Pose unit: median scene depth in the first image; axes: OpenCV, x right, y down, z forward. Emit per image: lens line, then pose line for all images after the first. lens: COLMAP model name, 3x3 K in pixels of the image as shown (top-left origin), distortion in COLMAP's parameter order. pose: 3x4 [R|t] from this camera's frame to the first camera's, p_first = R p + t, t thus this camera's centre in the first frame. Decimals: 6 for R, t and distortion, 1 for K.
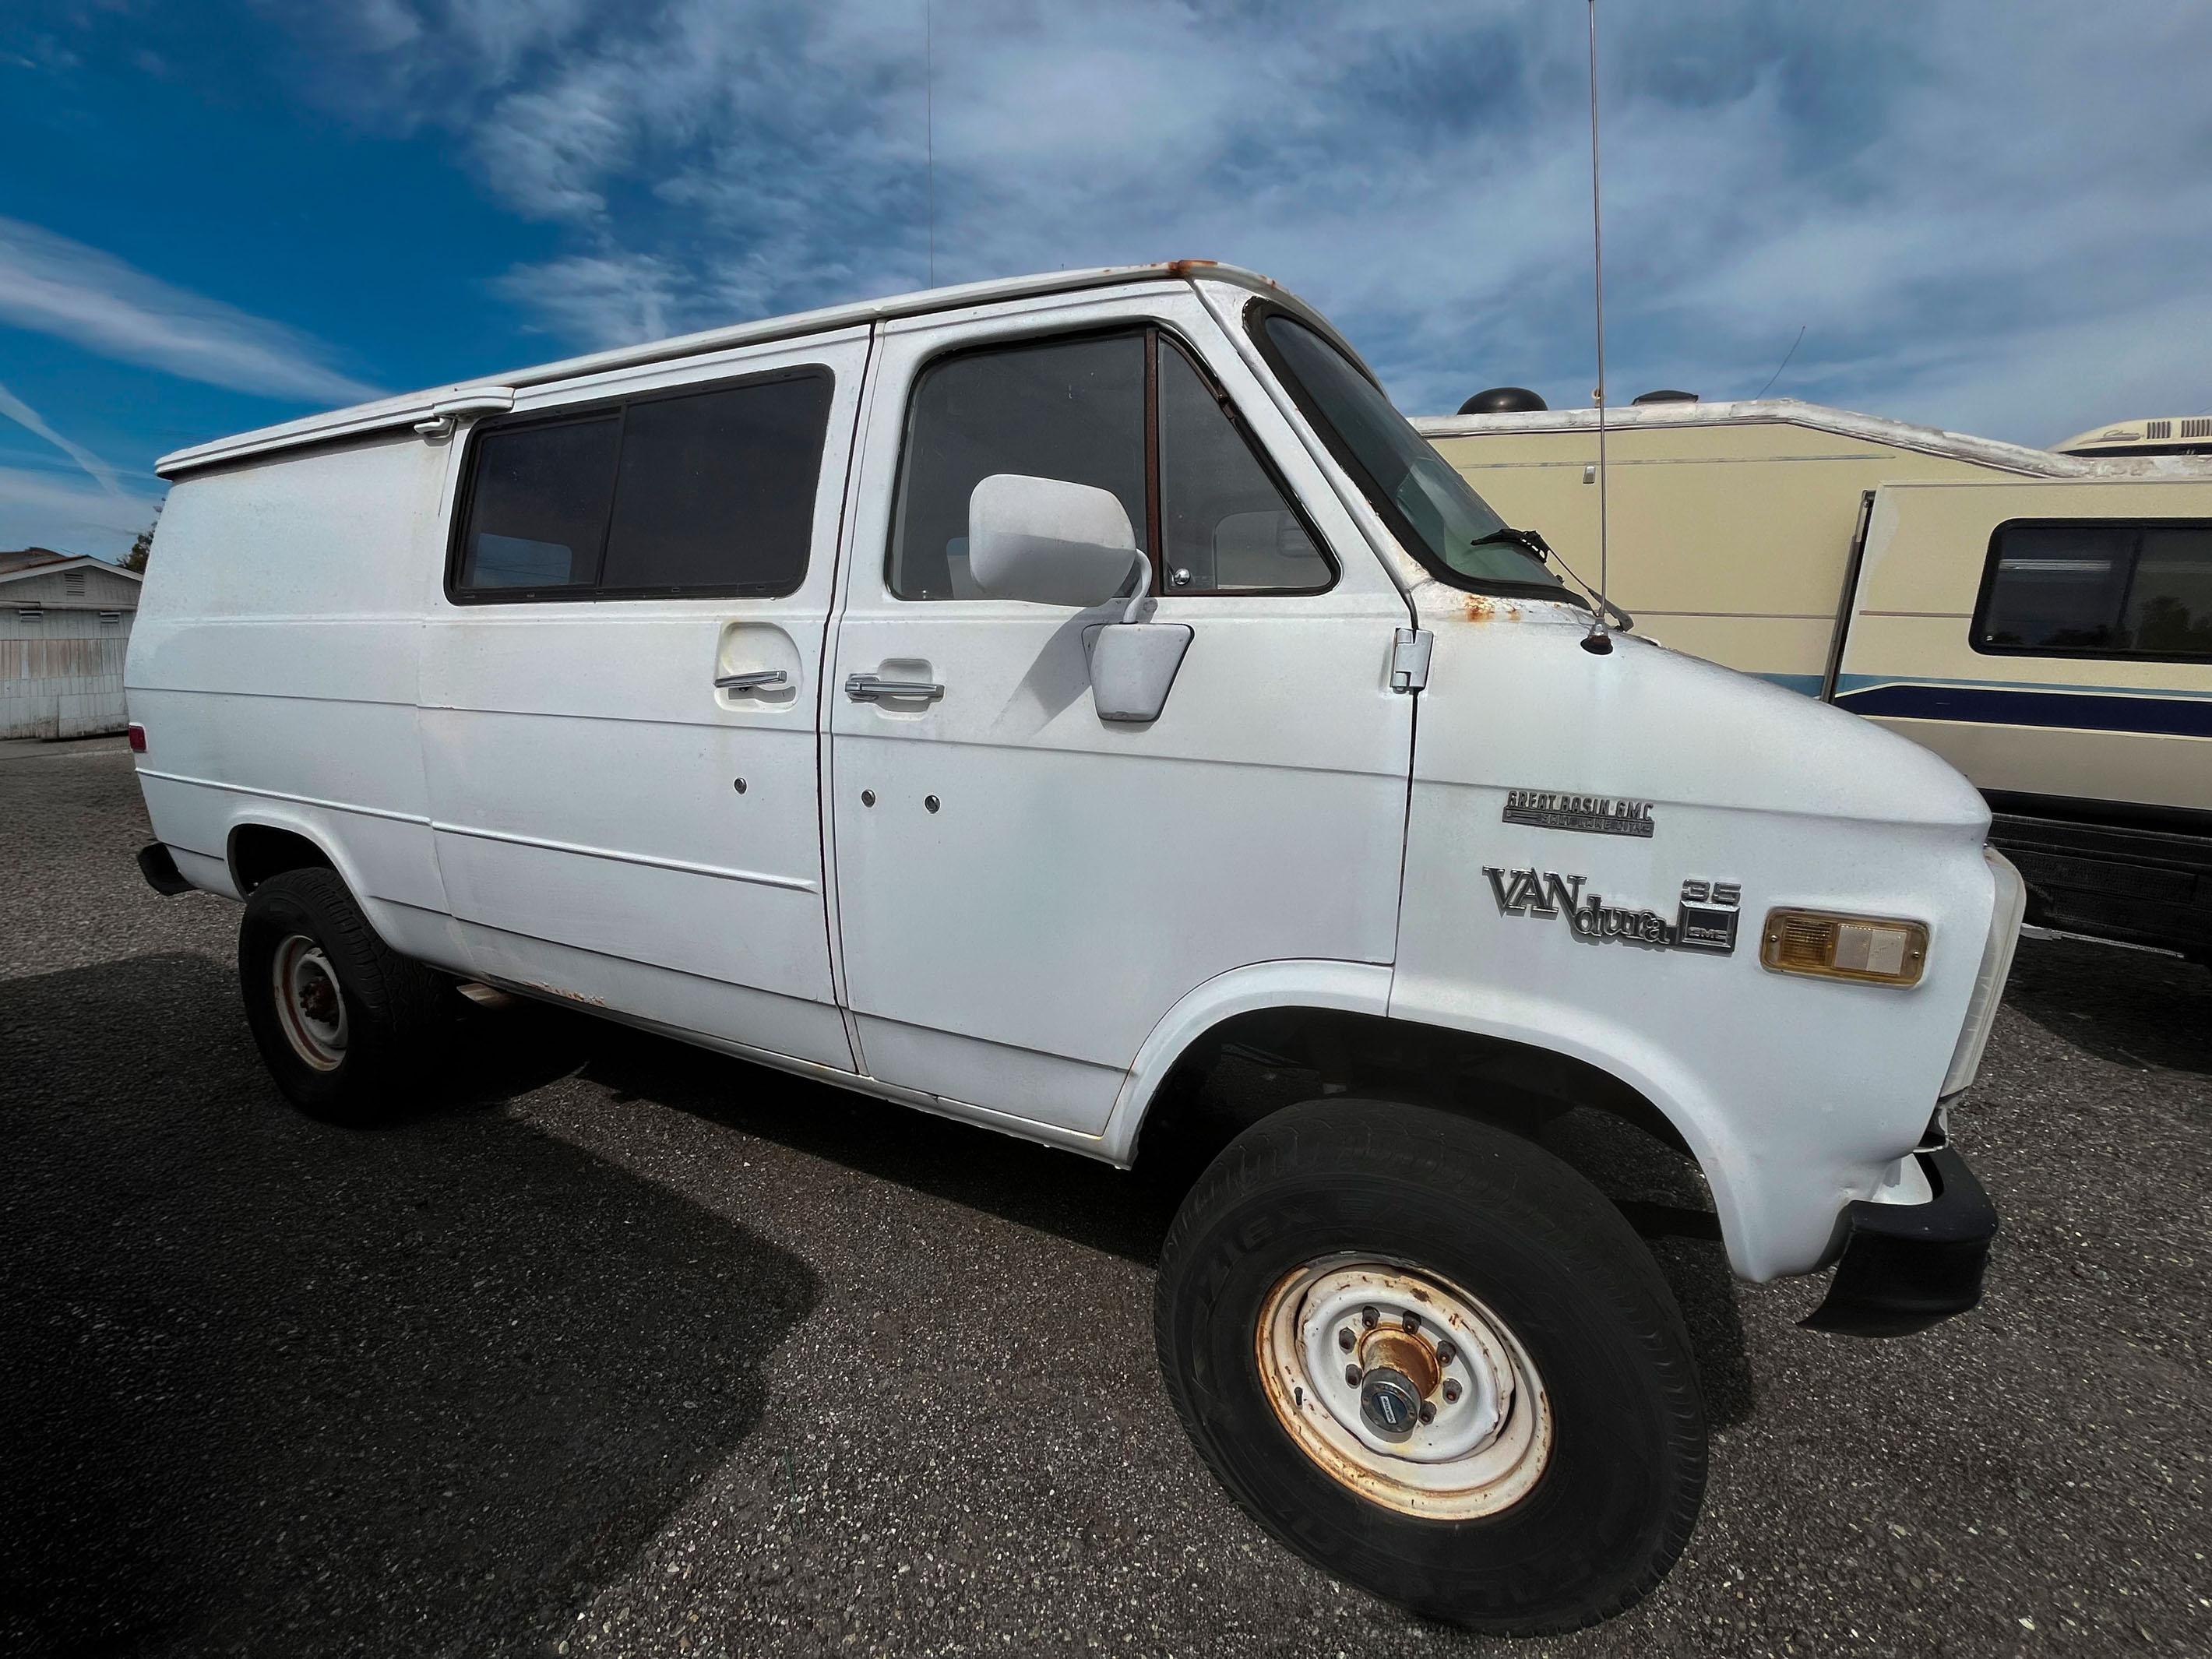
lens RADIAL K [[884.7, 0, 1106.0], [0, 884.7, 829.5], [0, 0, 1]] dist [0.002590, 0.000109]
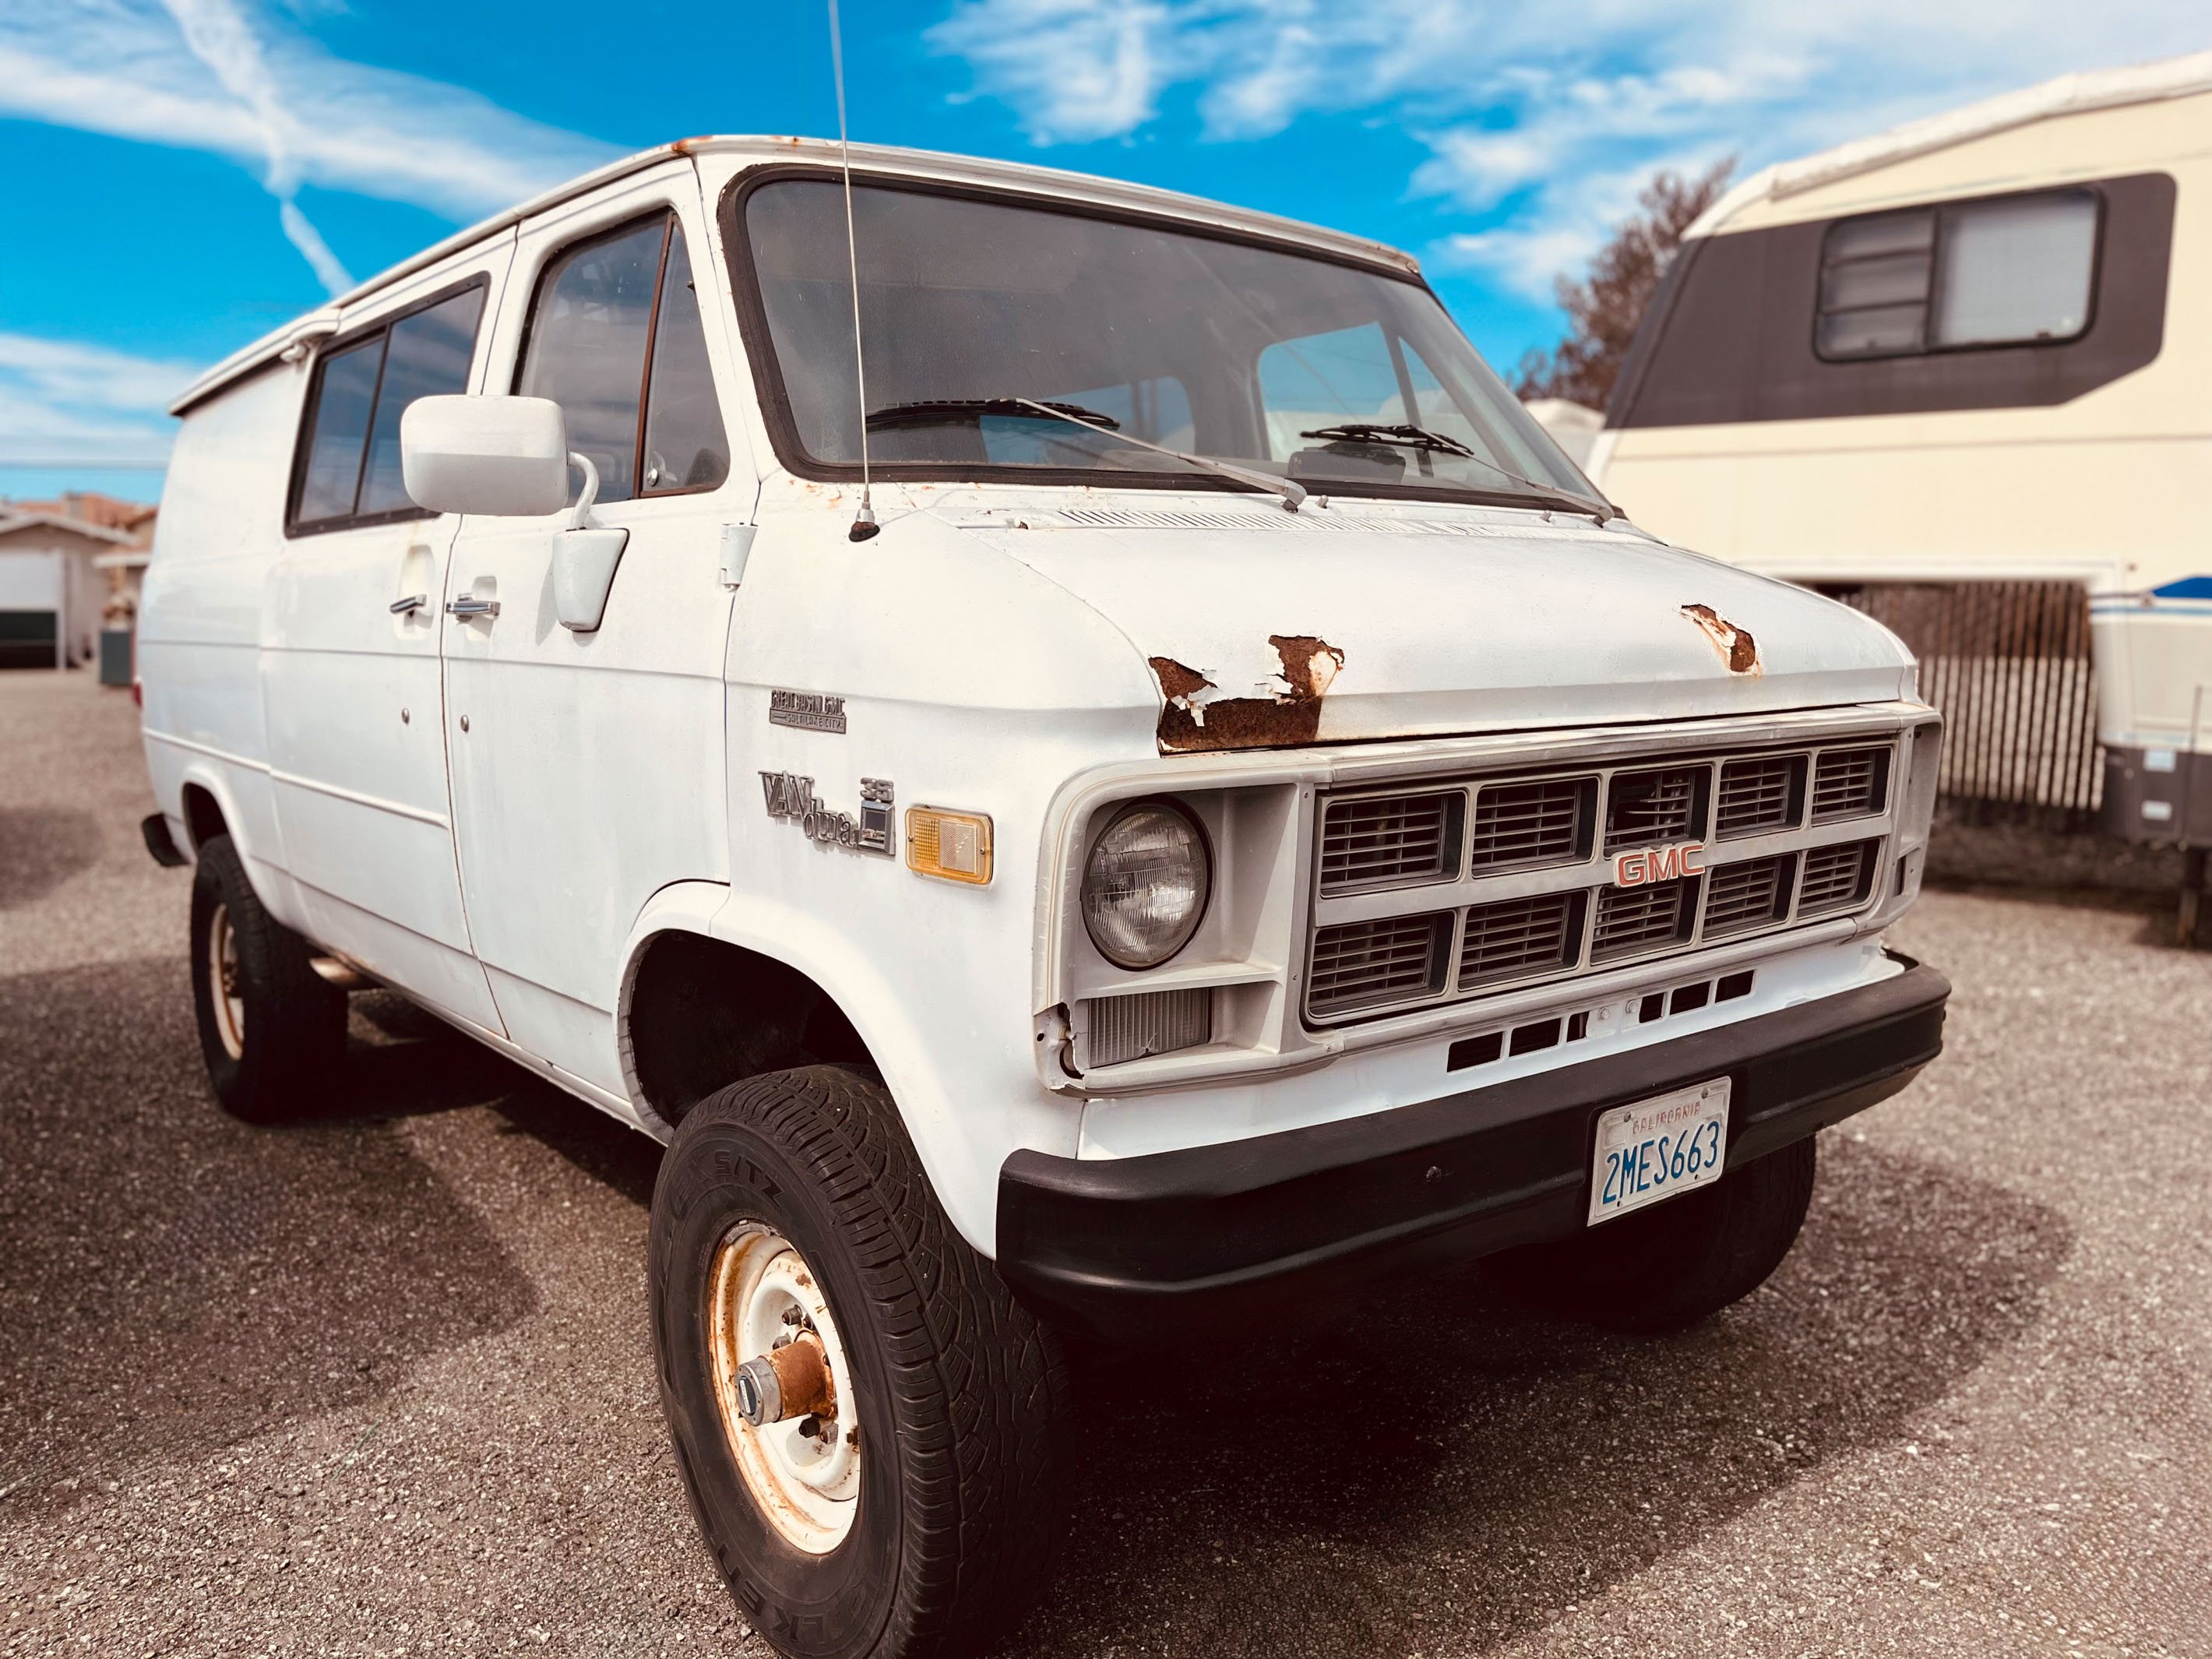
lens RADIAL K [[1689.6, 0, 1106.0], [0, 1689.6, 829.5], [0, 0, 1]] dist [0.012840, -0.000622]
pose [[0.905462, 0.022349, -0.423838, 1.594077], [-0.040921, 0.998557, -0.034767, 0.158562], [0.422450, 0.048825, 0.905070, -0.492193]]
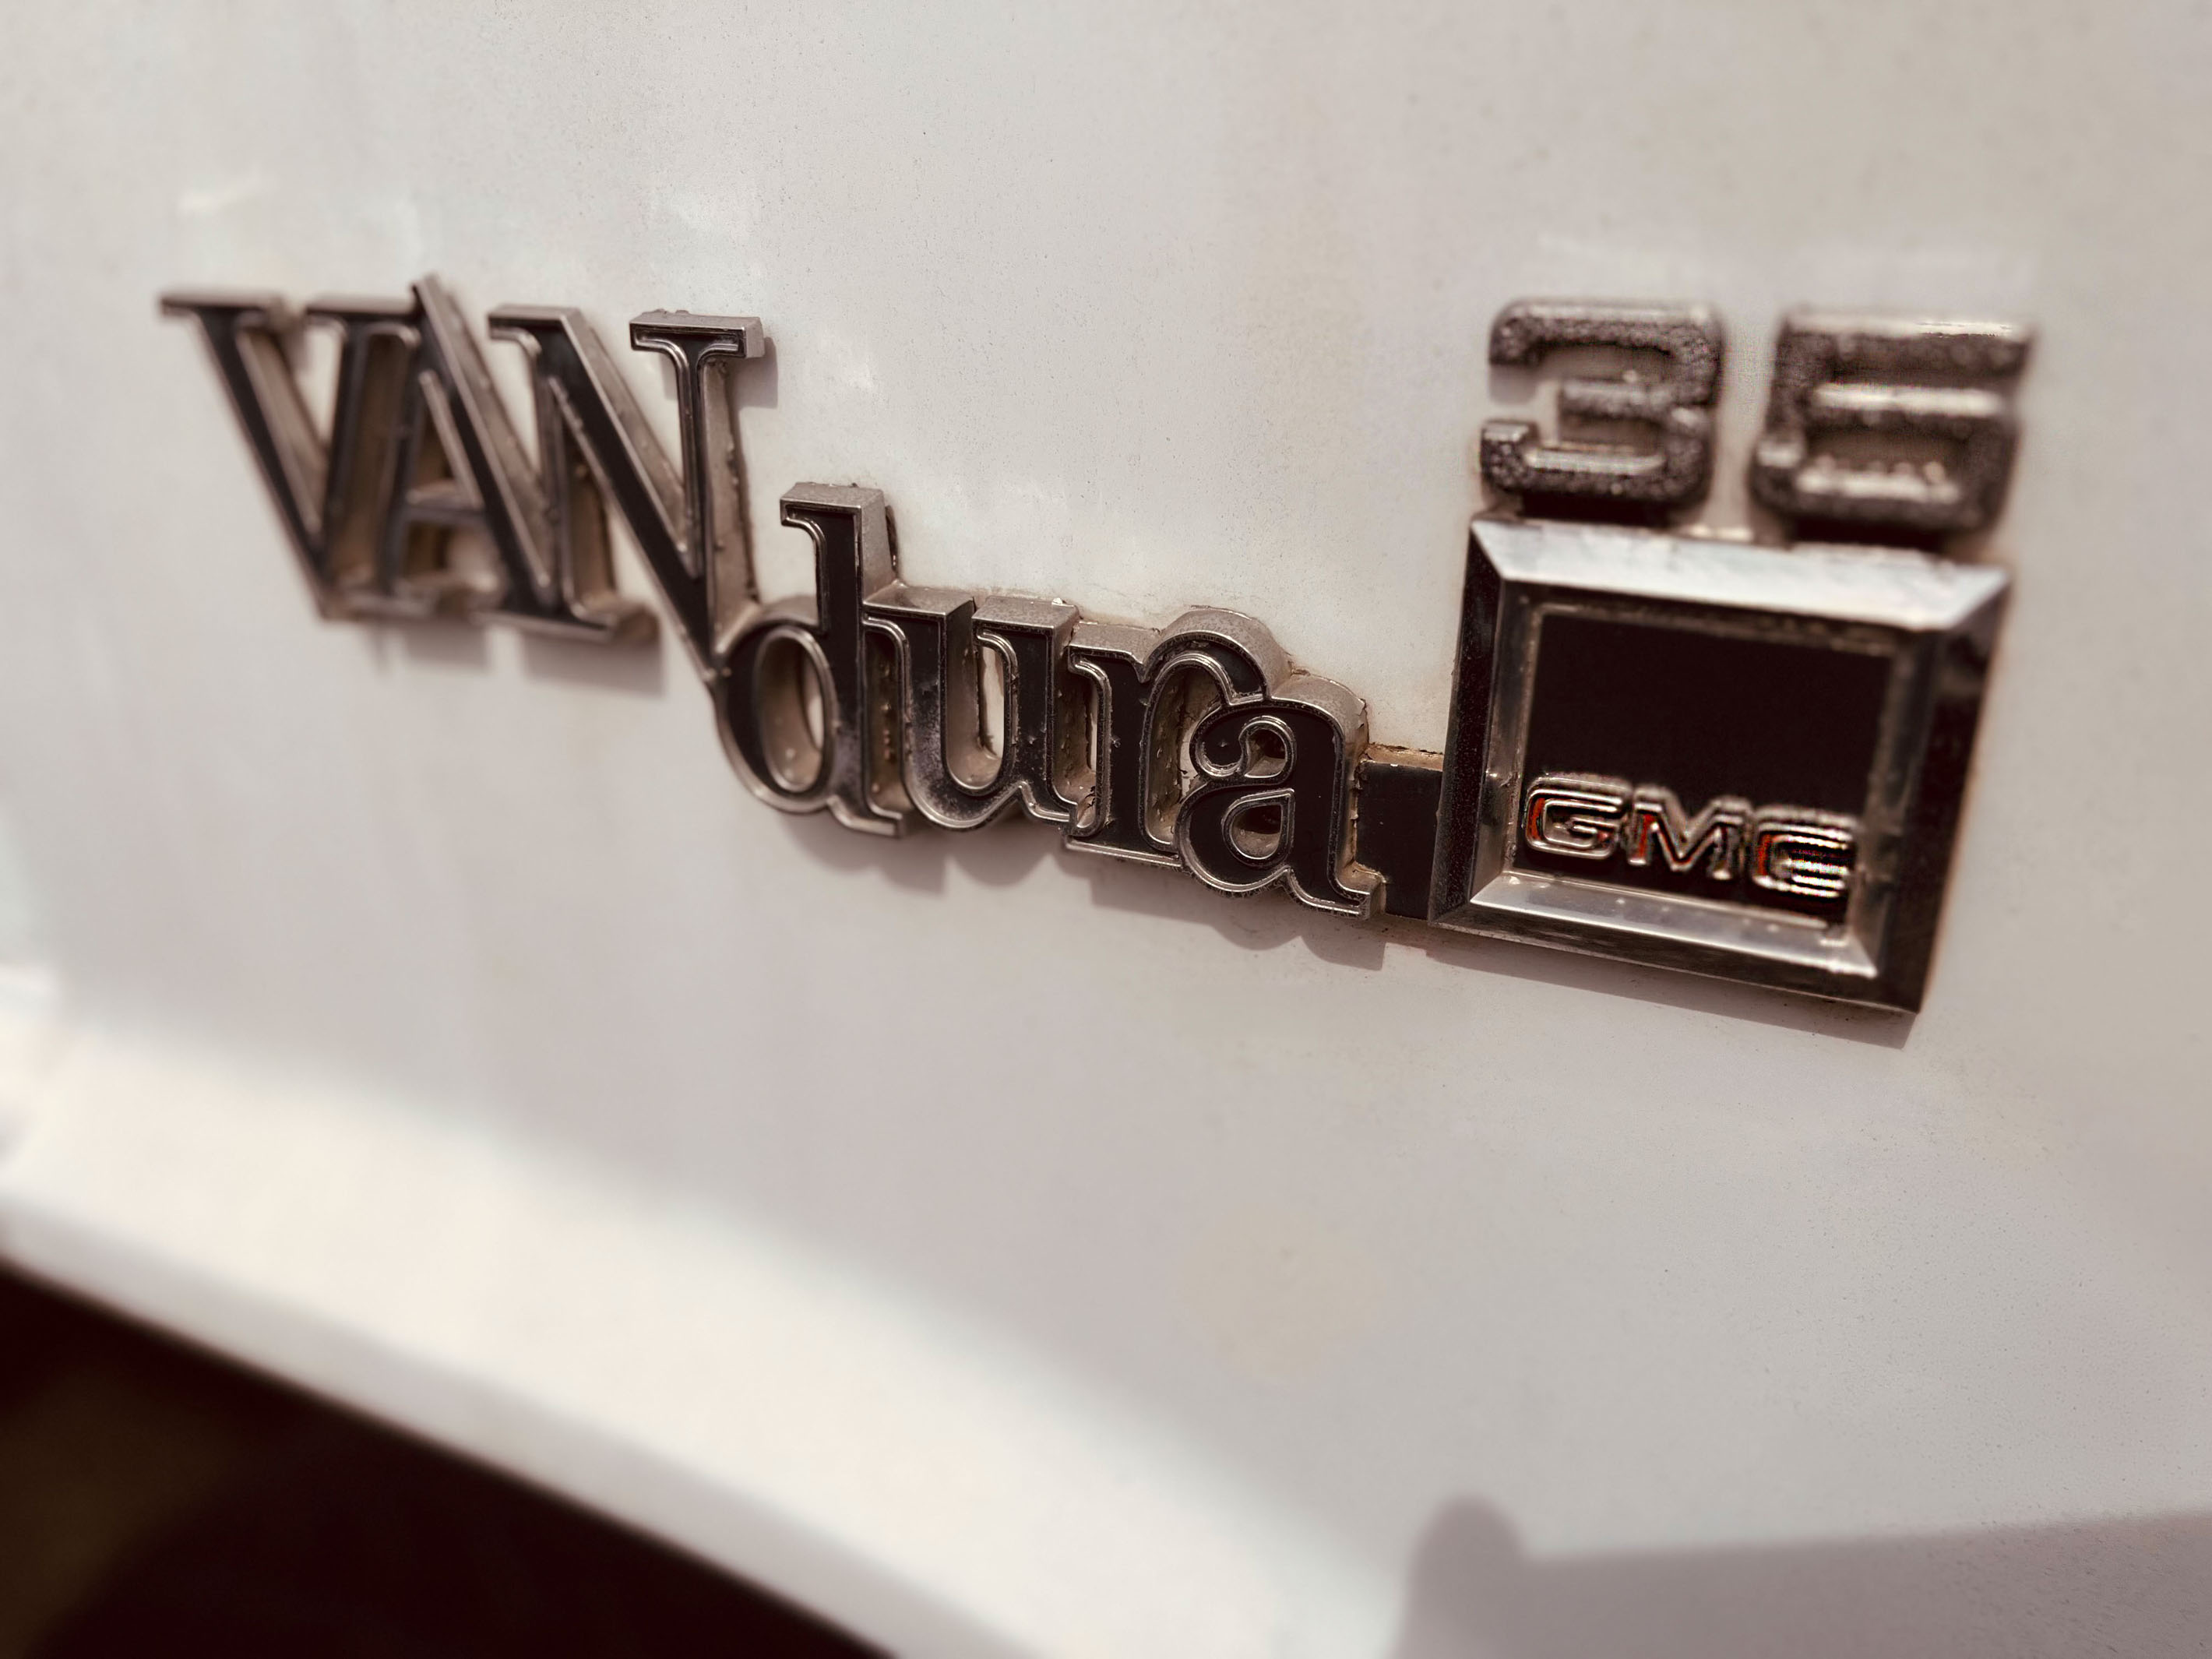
lens RADIAL K [[1689.6, 0, 1106.0], [0, 1689.6, 829.5], [0, 0, 1]] dist [0.012840, -0.000622]
pose [[0.999473, -0.029131, -0.014318, 0.589688], [0.031864, 0.964653, 0.261590, 0.060079], [0.006191, -0.261909, 0.965073, 0.776615]]
